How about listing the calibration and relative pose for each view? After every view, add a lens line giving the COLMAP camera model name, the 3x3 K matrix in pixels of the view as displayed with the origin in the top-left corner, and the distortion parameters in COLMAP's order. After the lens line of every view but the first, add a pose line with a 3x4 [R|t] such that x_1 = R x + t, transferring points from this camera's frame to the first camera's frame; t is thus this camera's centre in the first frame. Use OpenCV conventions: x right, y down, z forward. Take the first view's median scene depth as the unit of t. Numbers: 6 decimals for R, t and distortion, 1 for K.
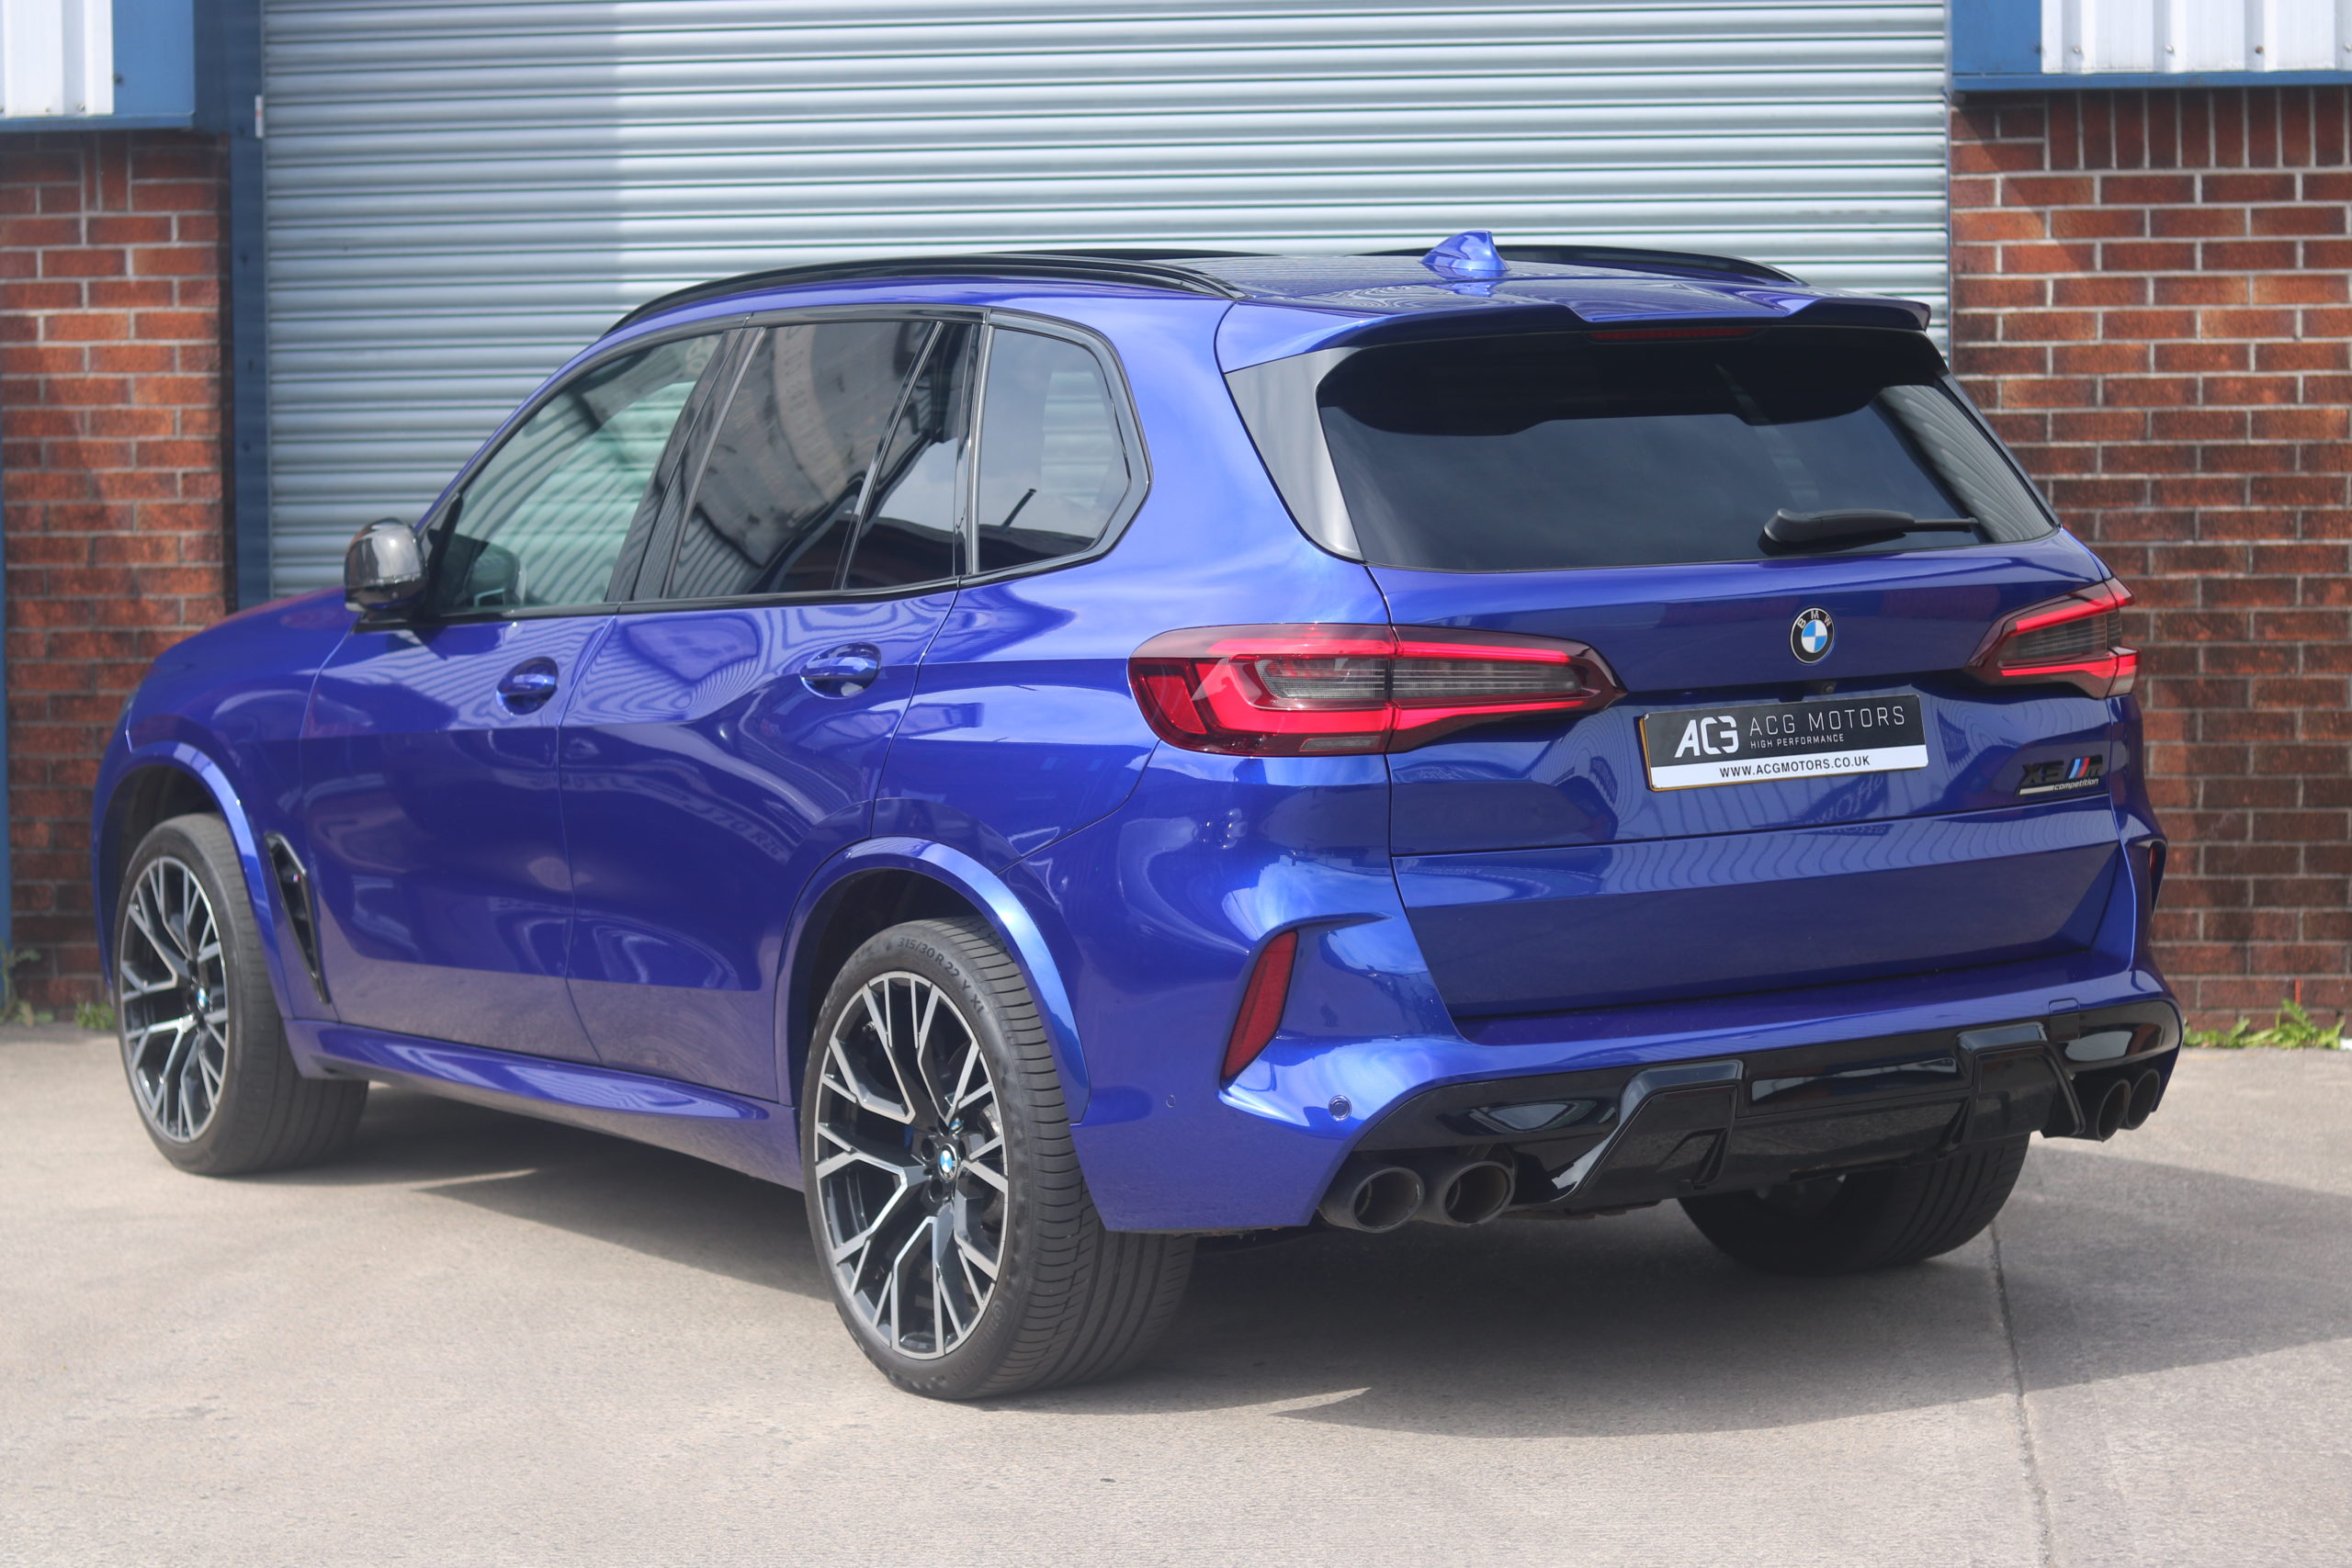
lens RADIAL K [[5471.7, 0, 1176.0], [0, 5471.7, 784.0], [0, 0, 1]] dist [-0.050736, -0.425415]
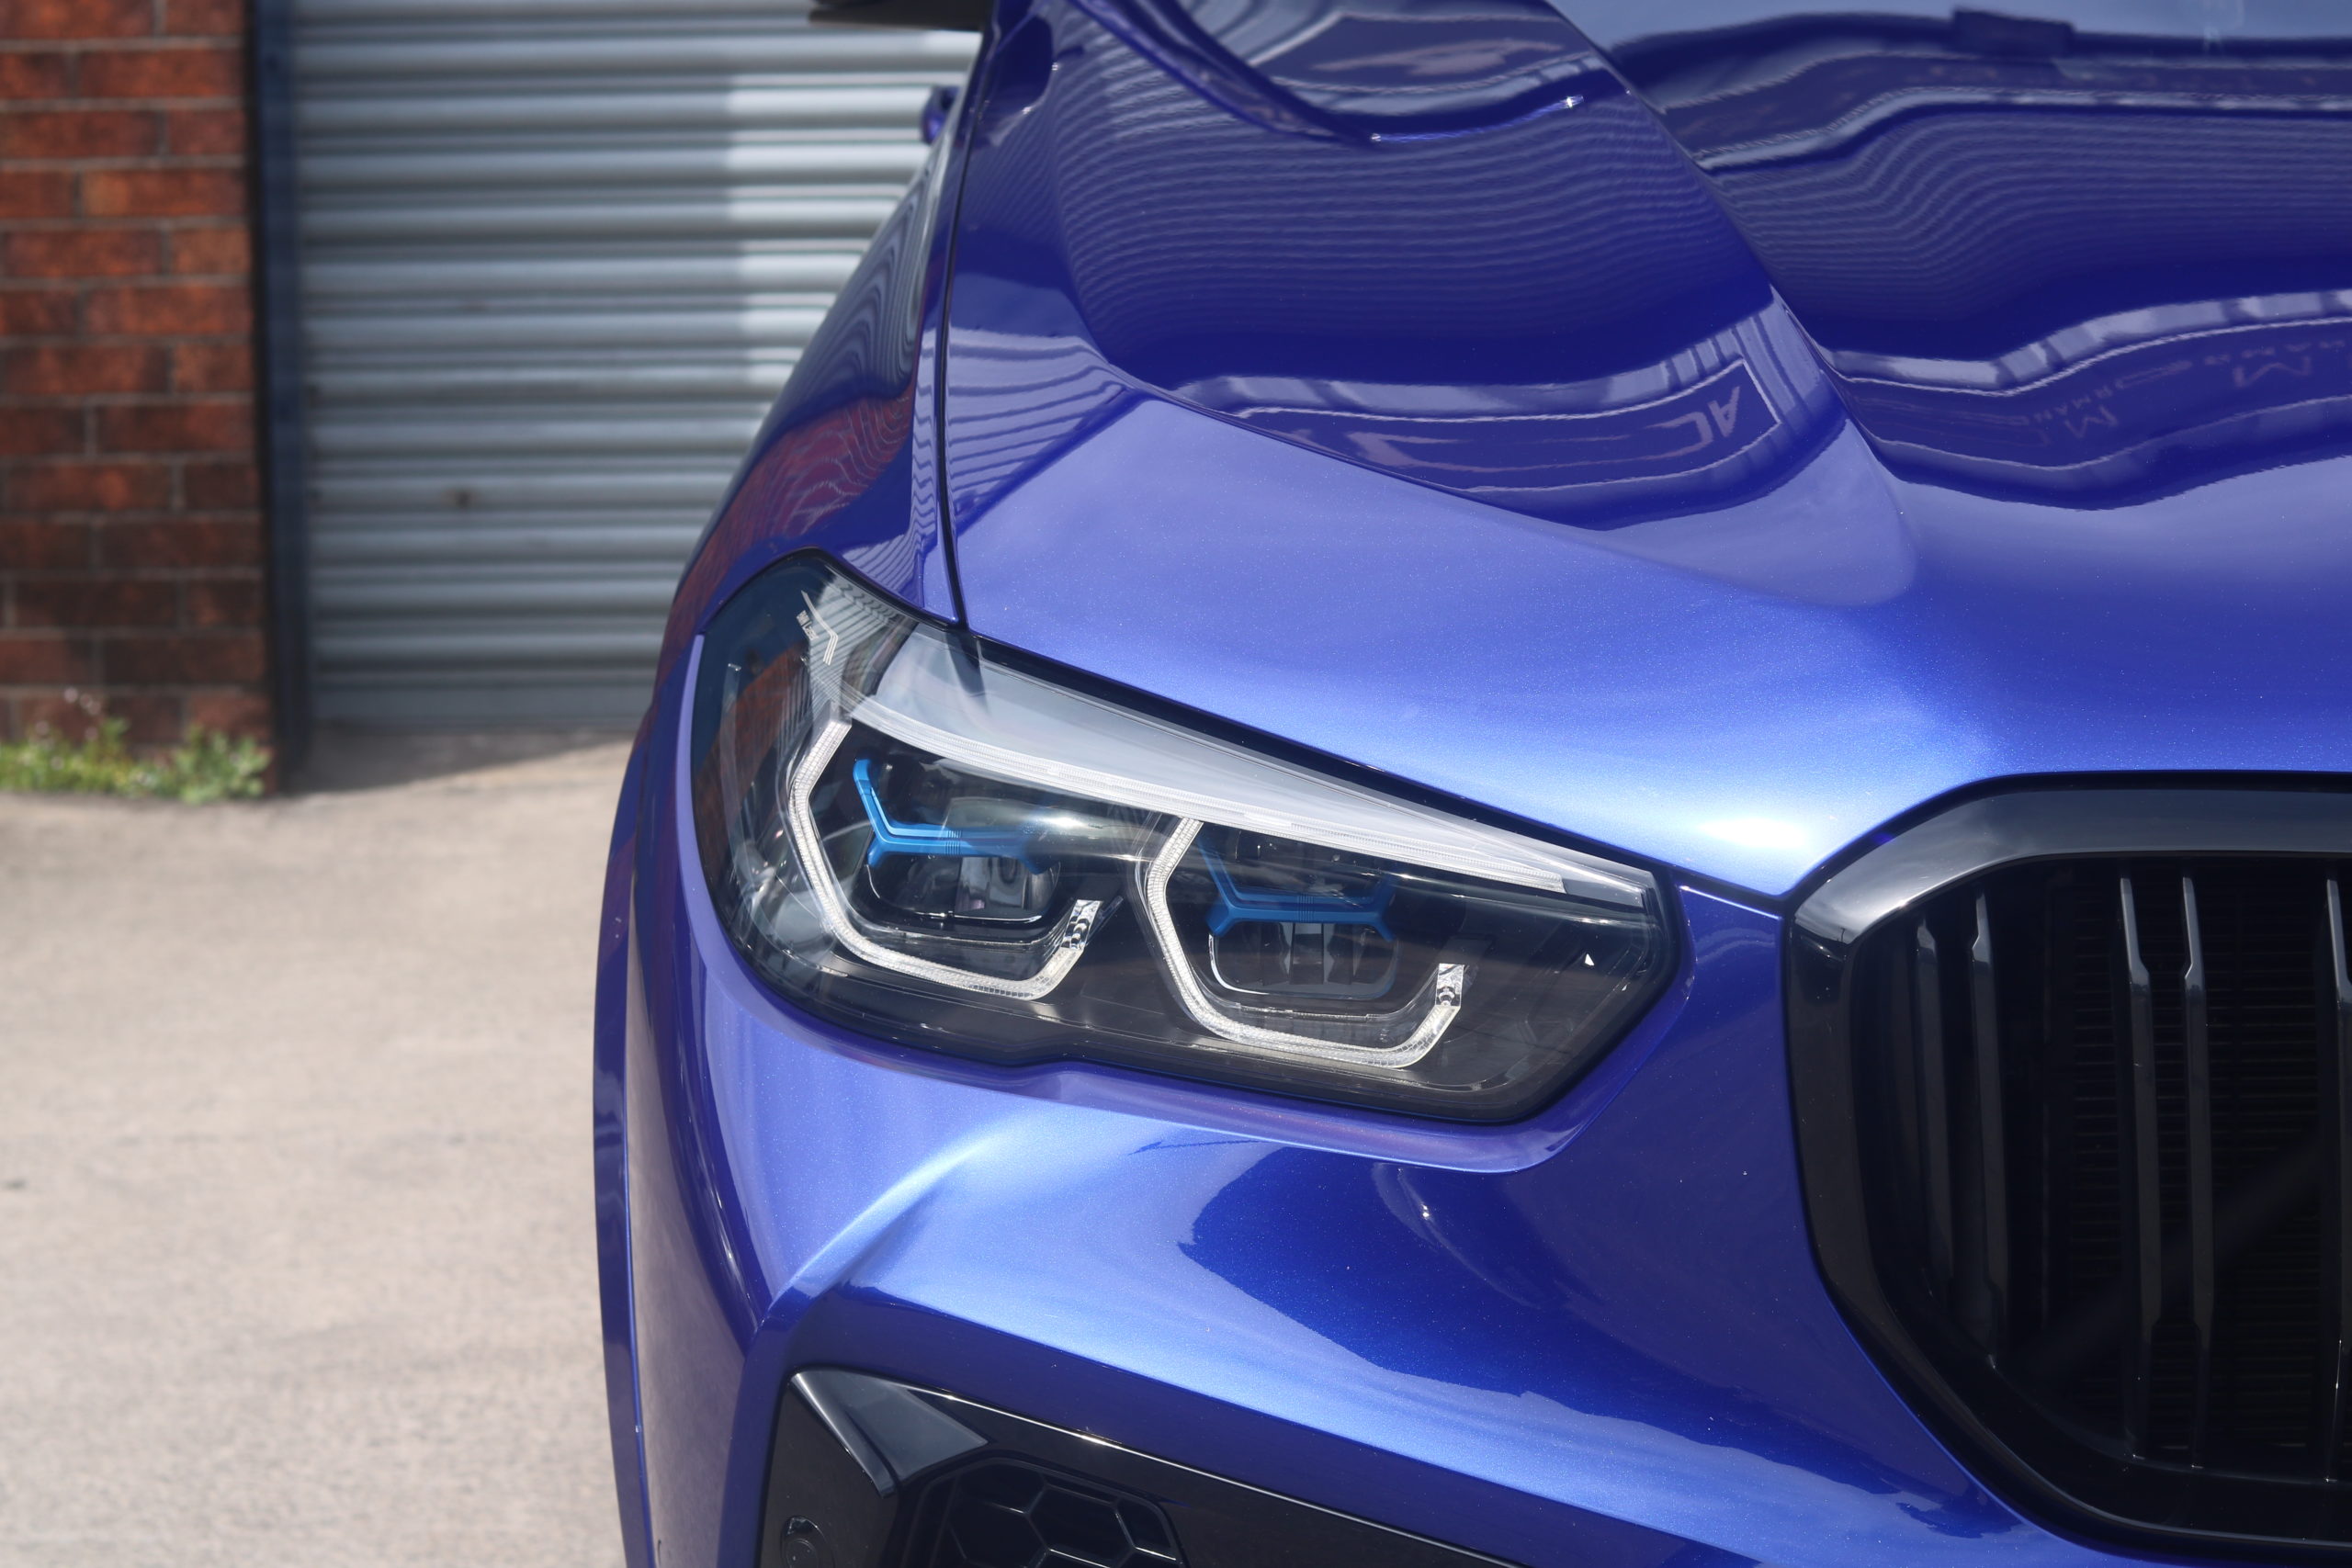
lens RADIAL K [[5471.7, 0, 1176.0], [0, 5471.7, 784.0], [0, 0, 1]] dist [-0.050736, -0.425415]
pose [[0.993104, -0.017845, 0.115868, -0.152709], [0.006204, 0.994962, 0.100061, -0.009549], [-0.117070, -0.098652, 0.988212, 0.472141]]
